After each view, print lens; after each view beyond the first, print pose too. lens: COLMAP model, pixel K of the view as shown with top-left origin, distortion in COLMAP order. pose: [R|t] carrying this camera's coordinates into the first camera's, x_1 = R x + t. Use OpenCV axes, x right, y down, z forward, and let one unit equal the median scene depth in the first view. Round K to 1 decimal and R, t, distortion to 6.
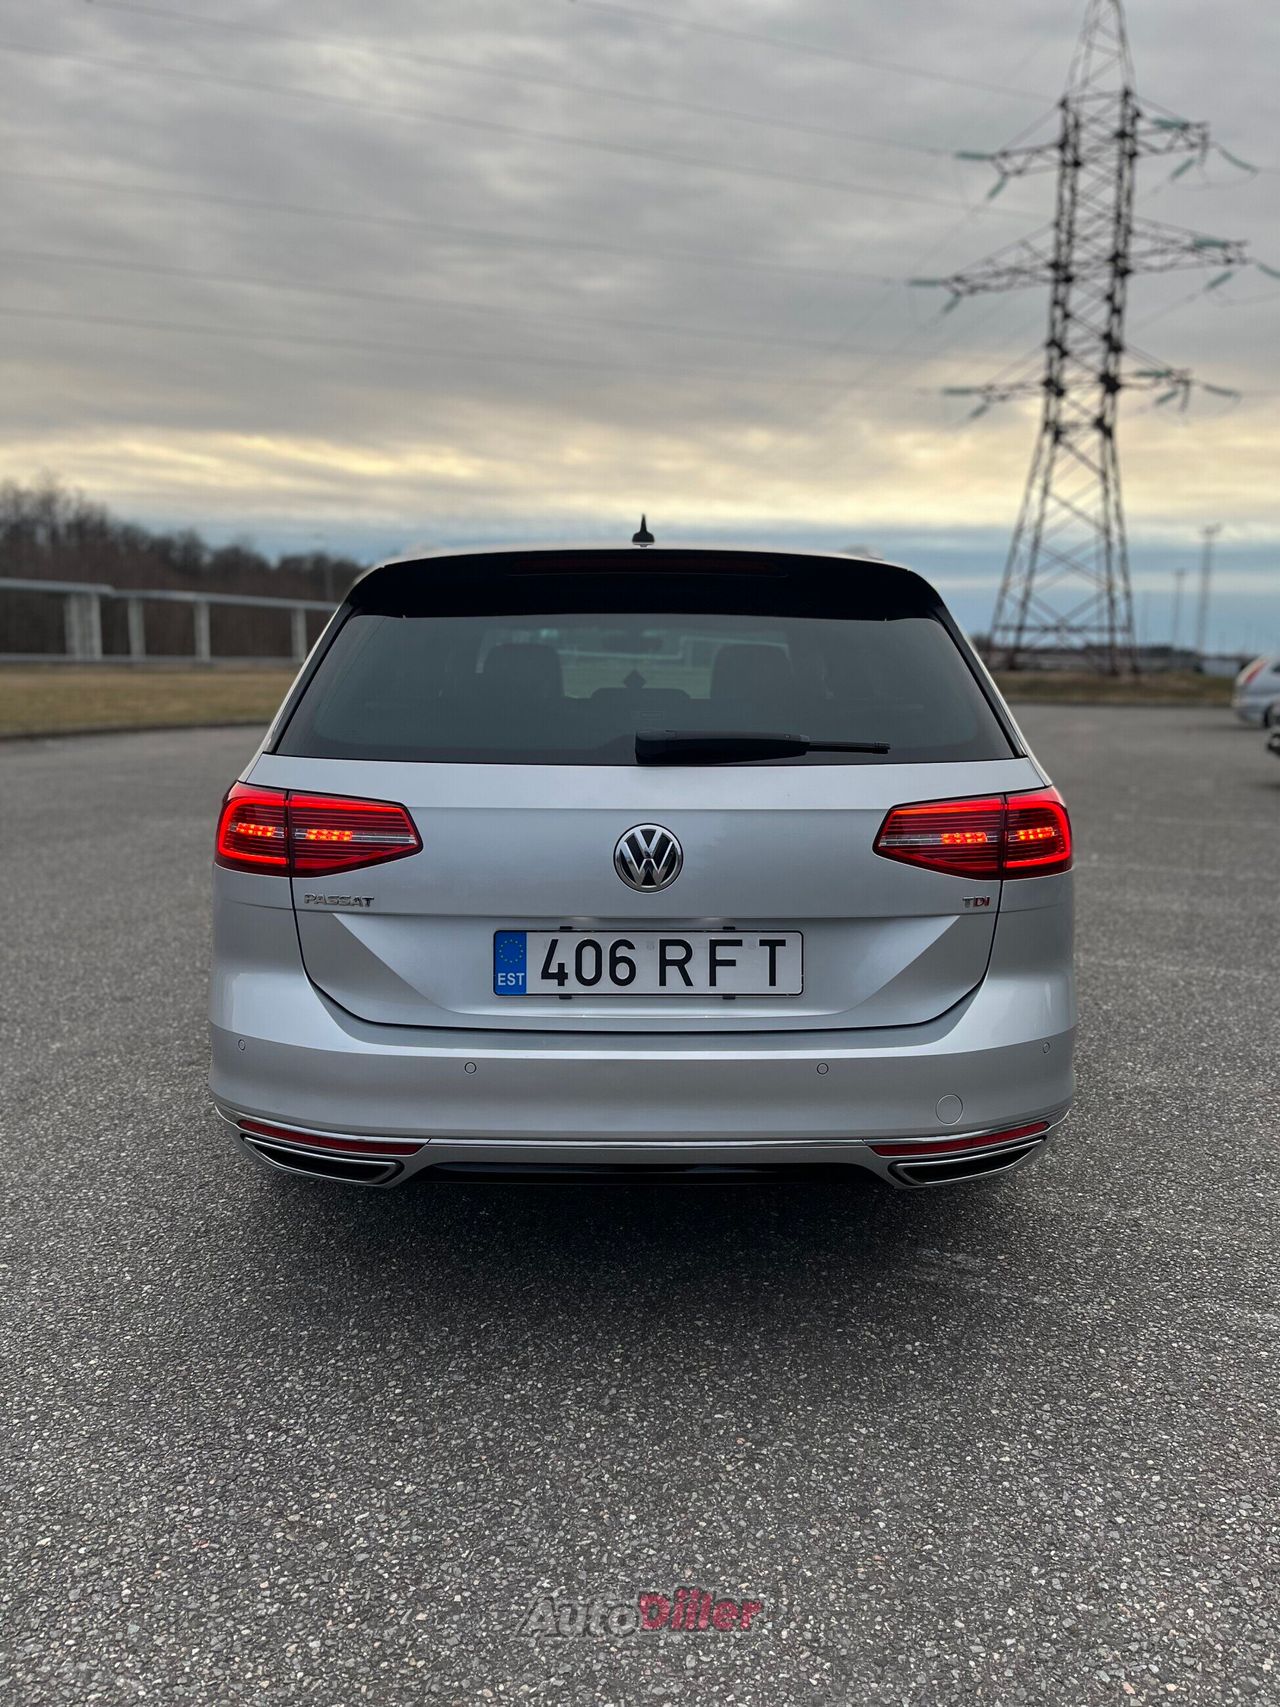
lens RADIAL K [[1288.4, 0, 621.8], [0, 1288.4, 840.7], [0, 0, 1]] dist [0.060501, -0.083258]
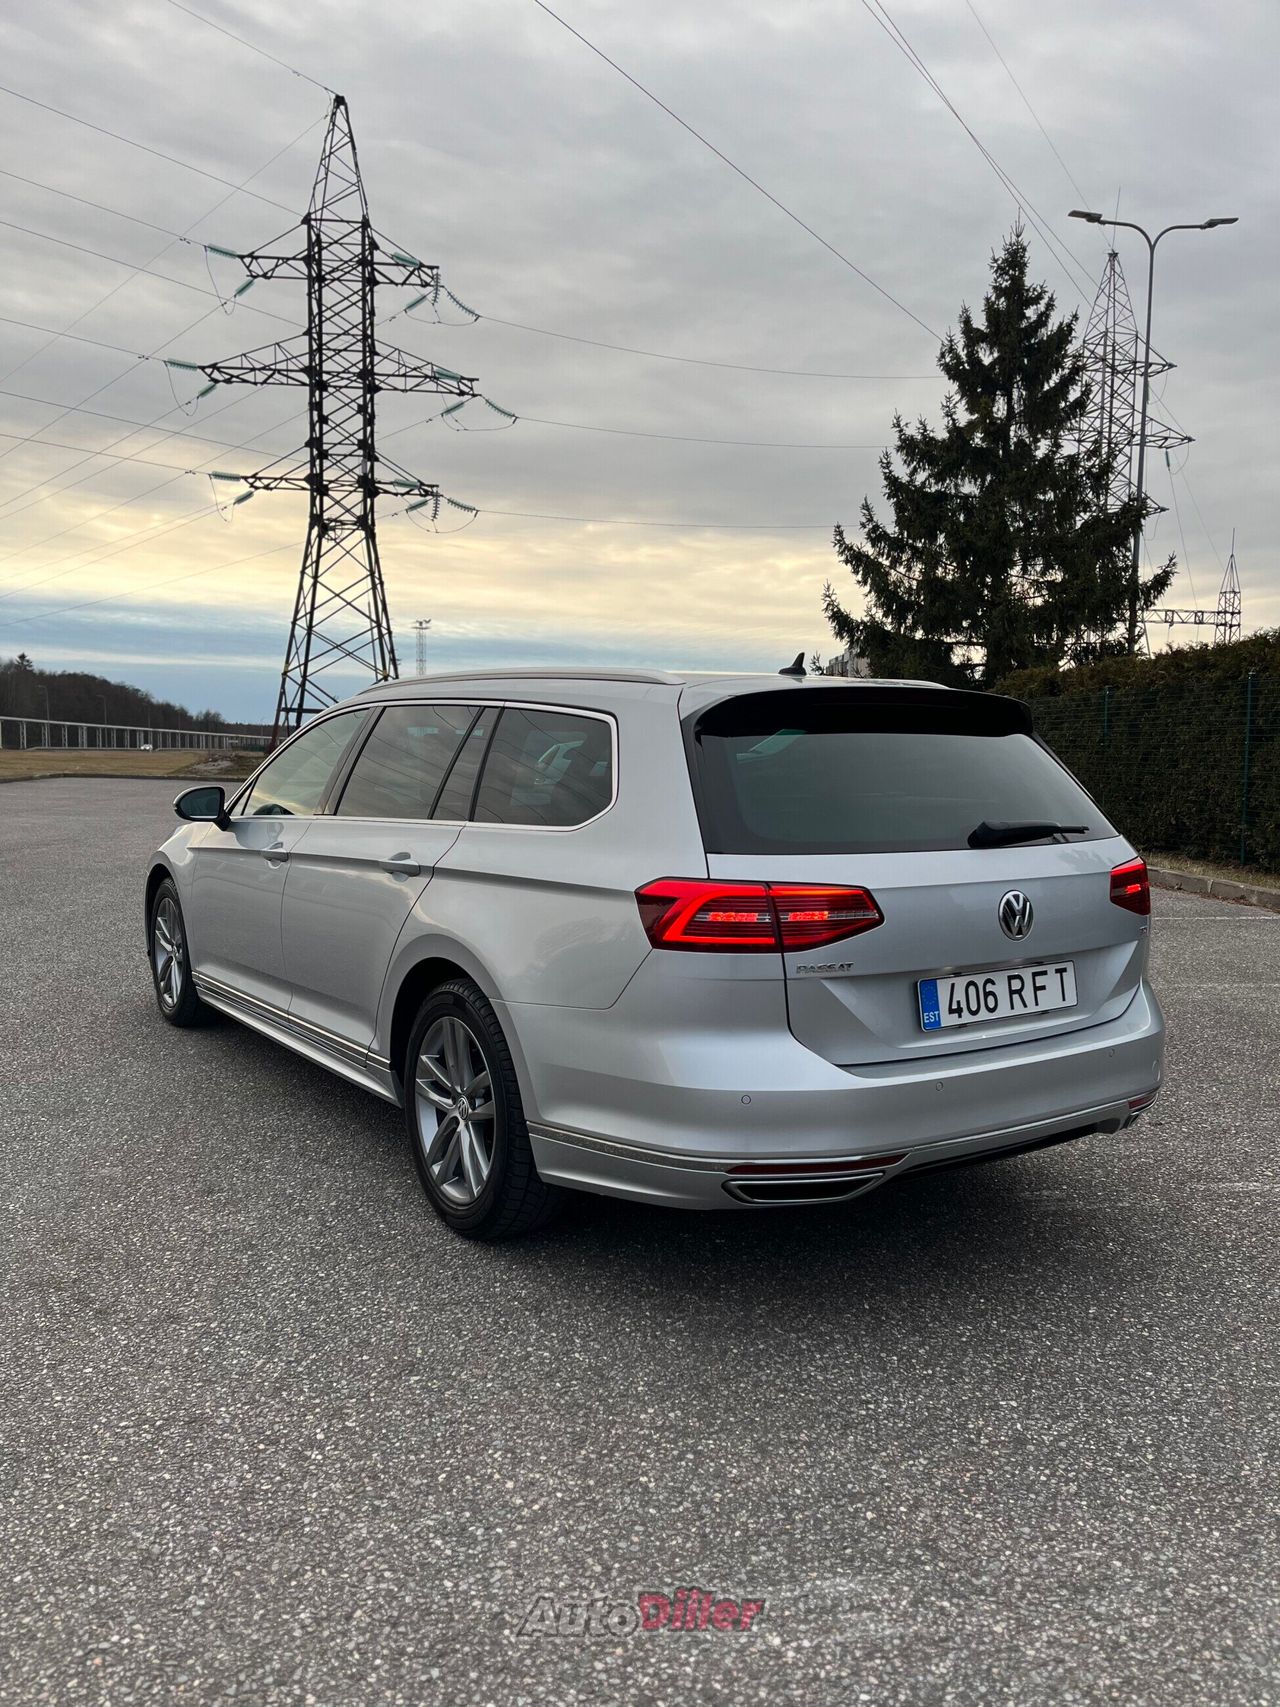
lens RADIAL K [[1288.4, 0, 622.7], [0, 1288.4, 846.6], [0, 0, 1]] dist [0.060501, -0.083258]
pose [[0.840521, -0.042041, 0.540146, -1.019873], [0.072070, 0.996800, -0.034565, -0.040159], [-0.536964, 0.067981, 0.840861, 0.058076]]
